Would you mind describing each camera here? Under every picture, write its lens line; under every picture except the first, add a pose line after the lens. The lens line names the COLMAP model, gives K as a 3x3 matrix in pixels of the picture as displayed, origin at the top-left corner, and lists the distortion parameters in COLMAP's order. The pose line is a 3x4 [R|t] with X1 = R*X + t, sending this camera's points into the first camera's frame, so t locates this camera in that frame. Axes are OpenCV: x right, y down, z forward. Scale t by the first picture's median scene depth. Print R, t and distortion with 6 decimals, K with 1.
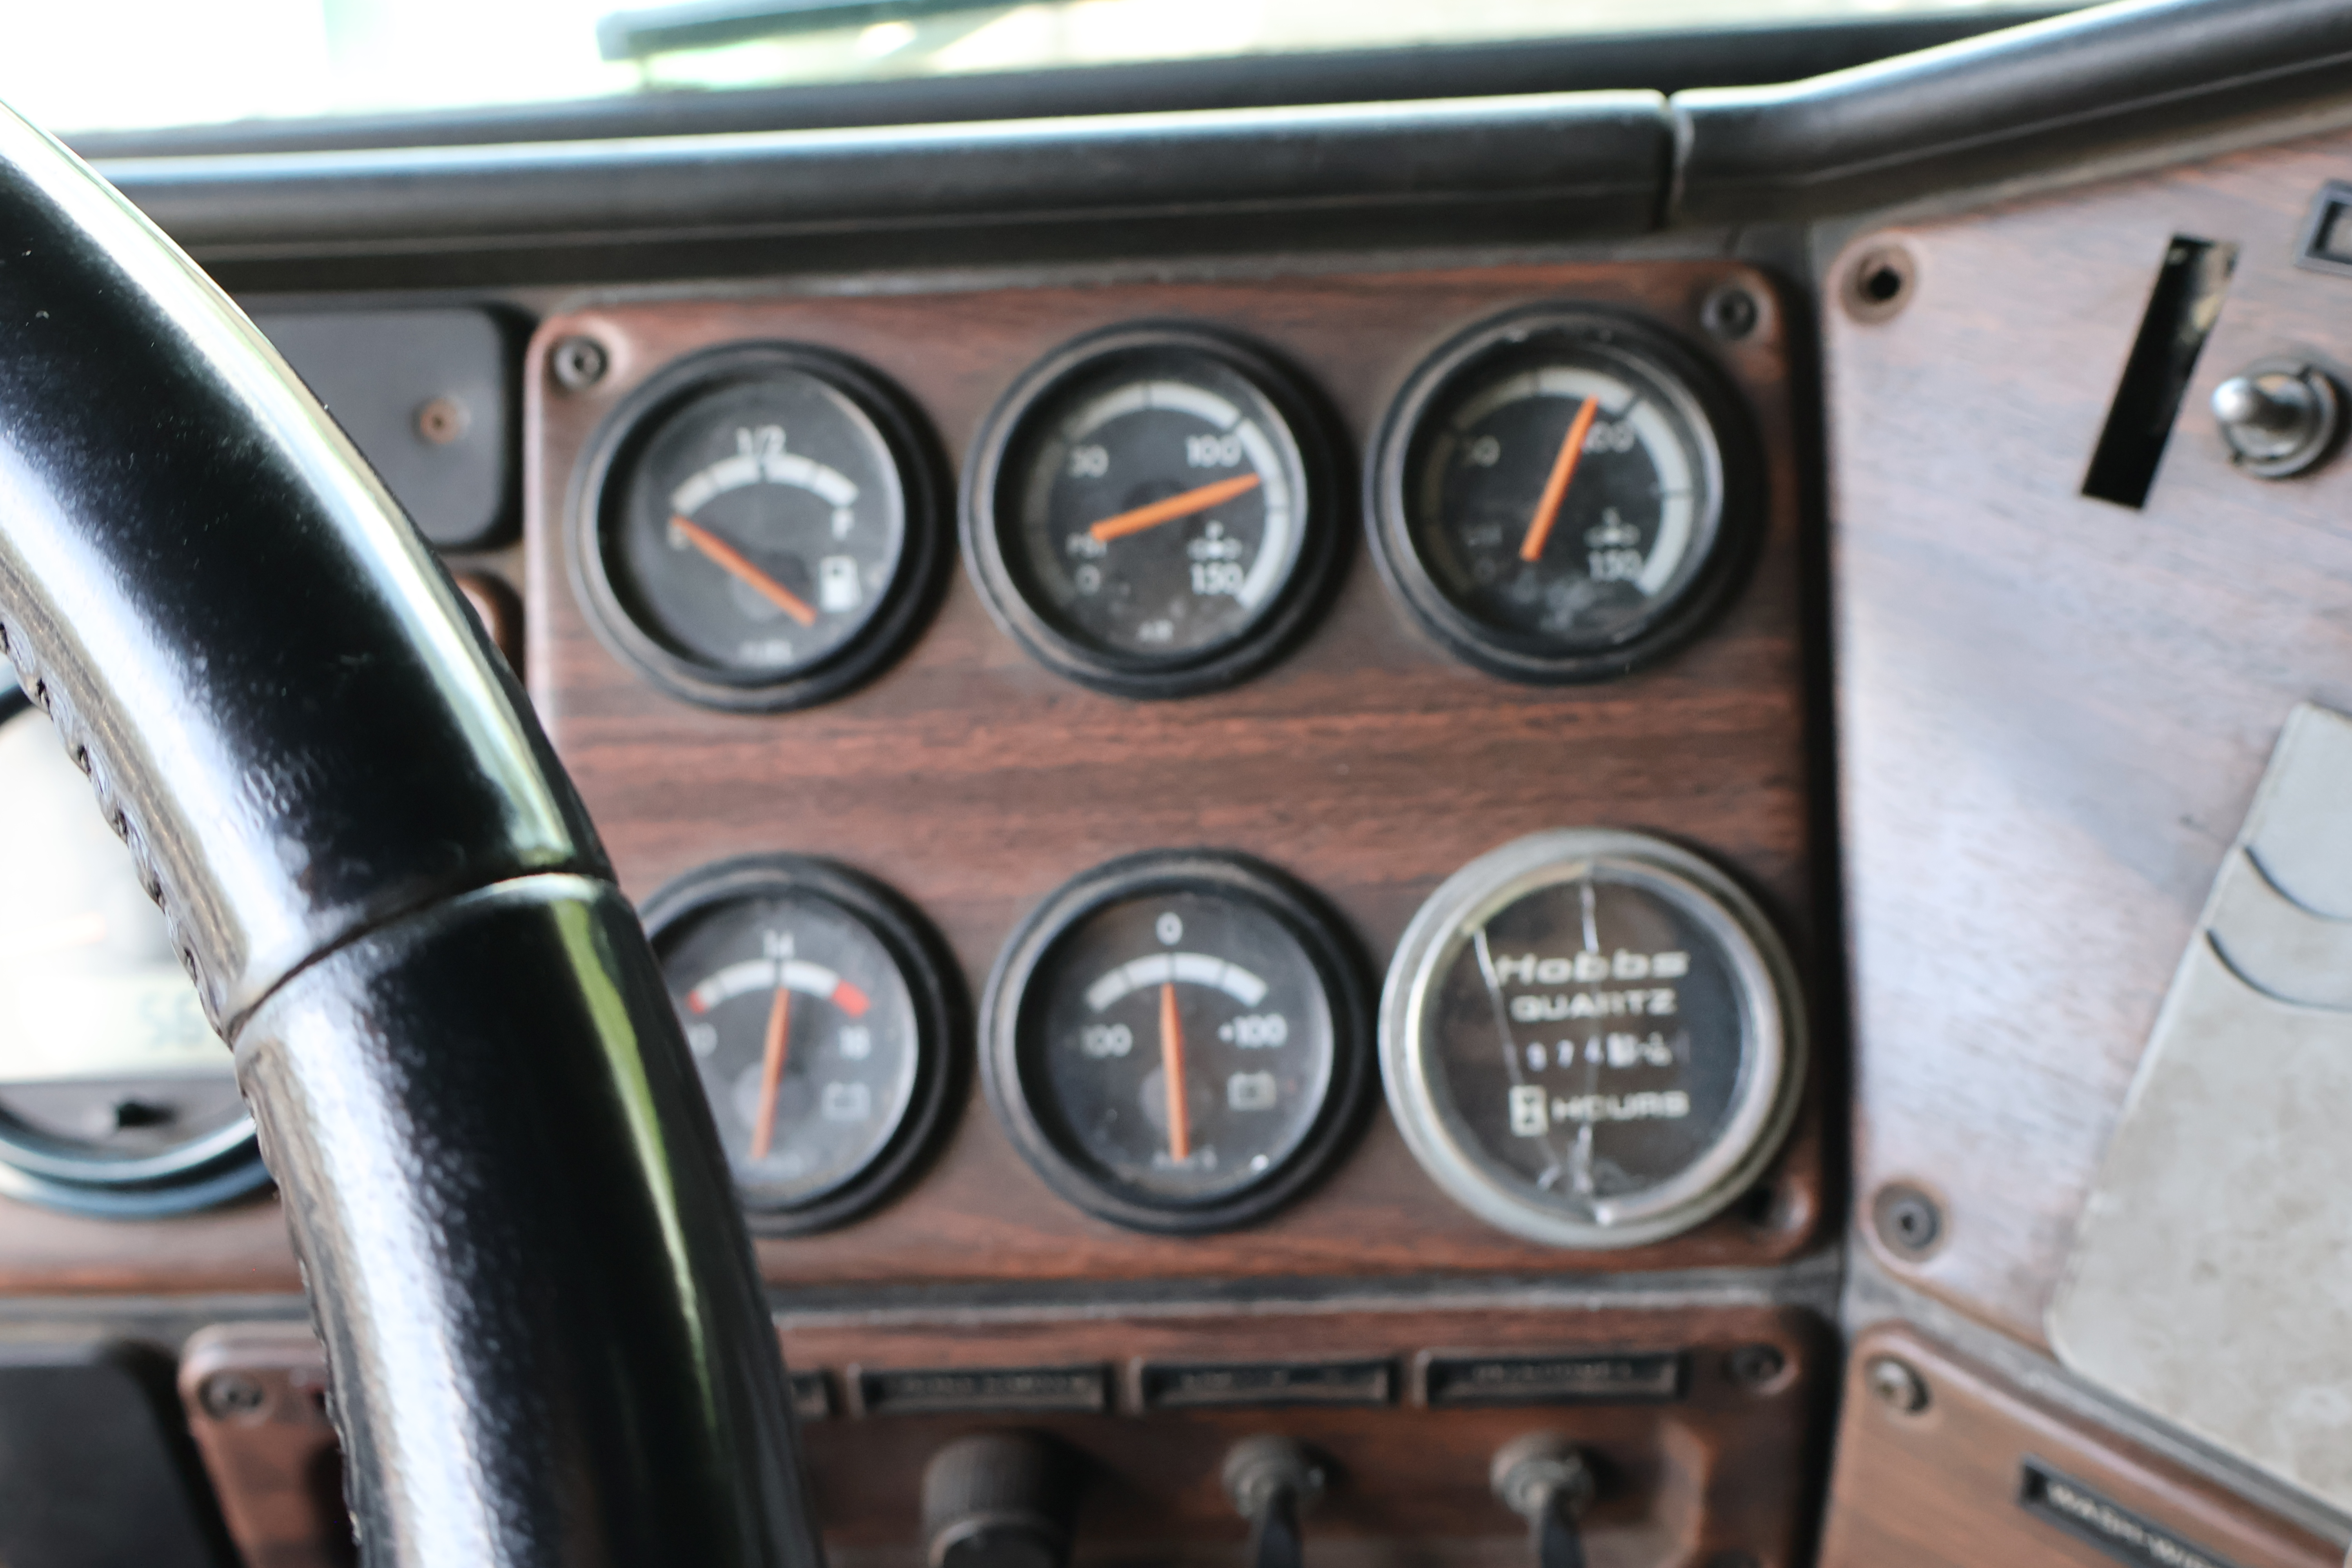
lens RADIAL K [[2510.4, 0, 1165.8], [0, 2510.4, 785.9], [0, 0, 1]] dist [0.011606, 0.000000]
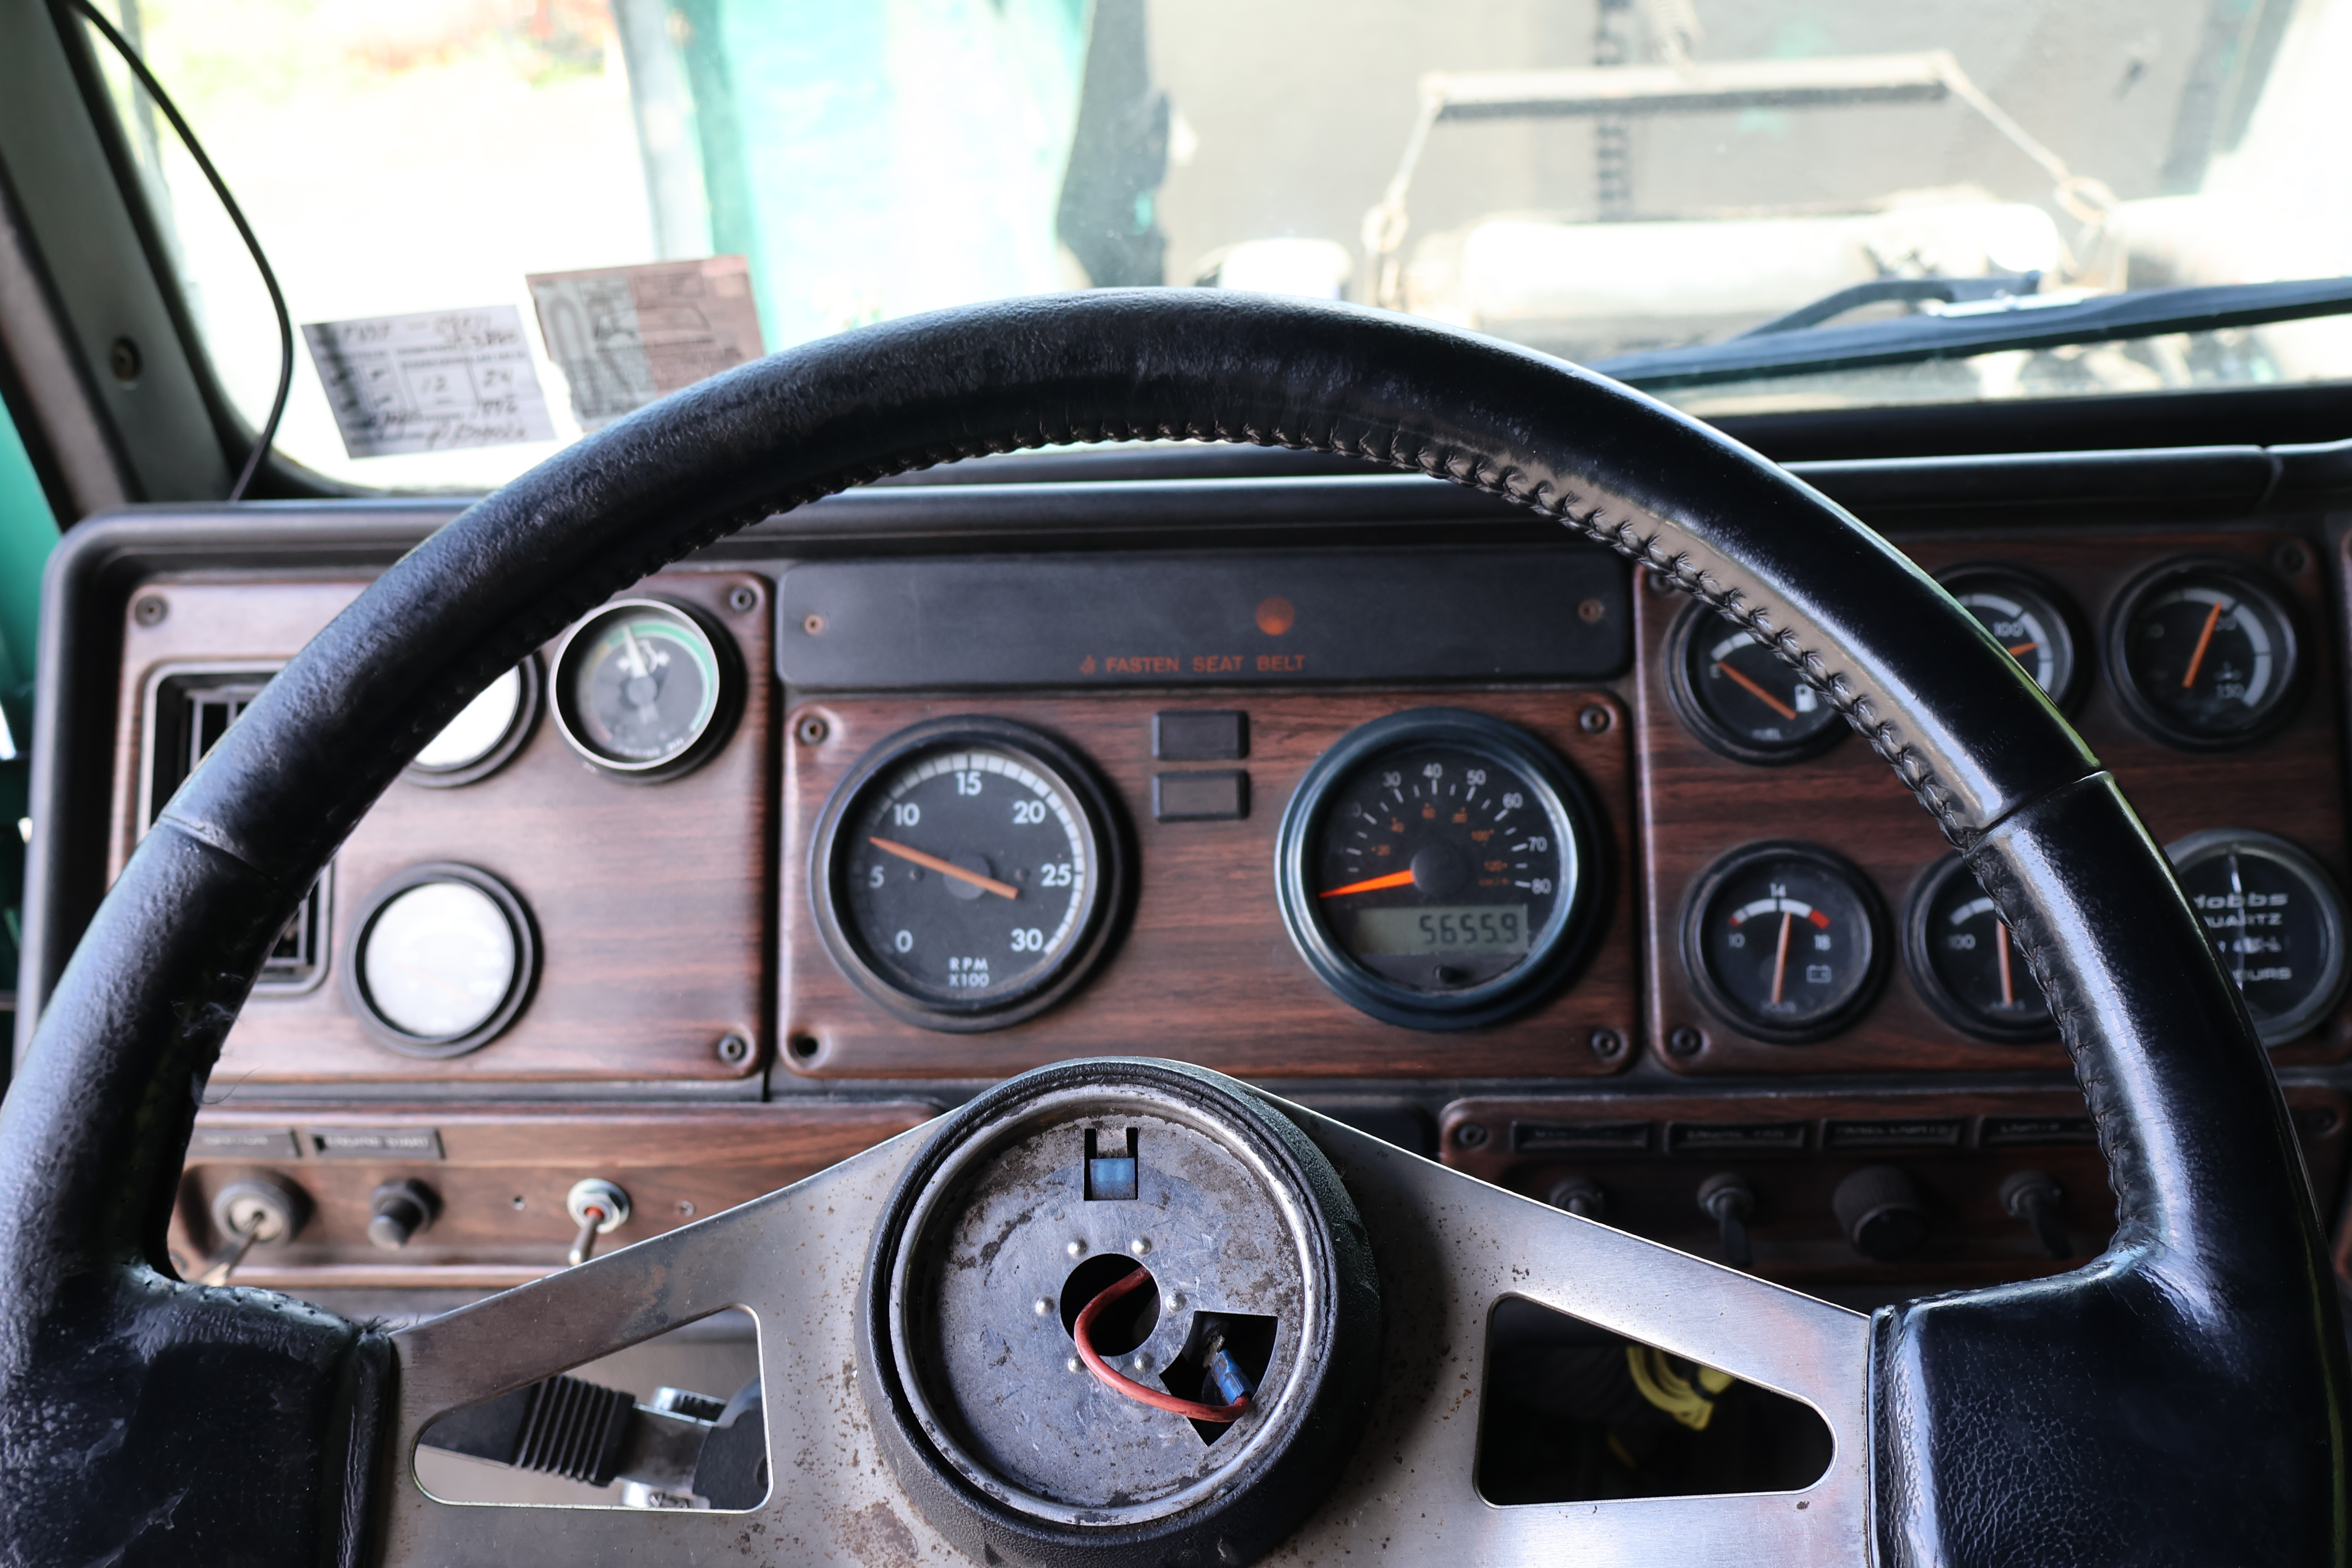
lens RADIAL K [[2123.0, 0, 1167.7], [0, 2123.0, 788.7], [0, 0, 1]] dist [0.001303, 0.004531]
pose [[0.999867, 0.009672, -0.013140, -0.600375], [-0.010763, 0.996267, -0.085651, 0.131012], [0.012263, 0.085781, 0.996239, -0.593402]]
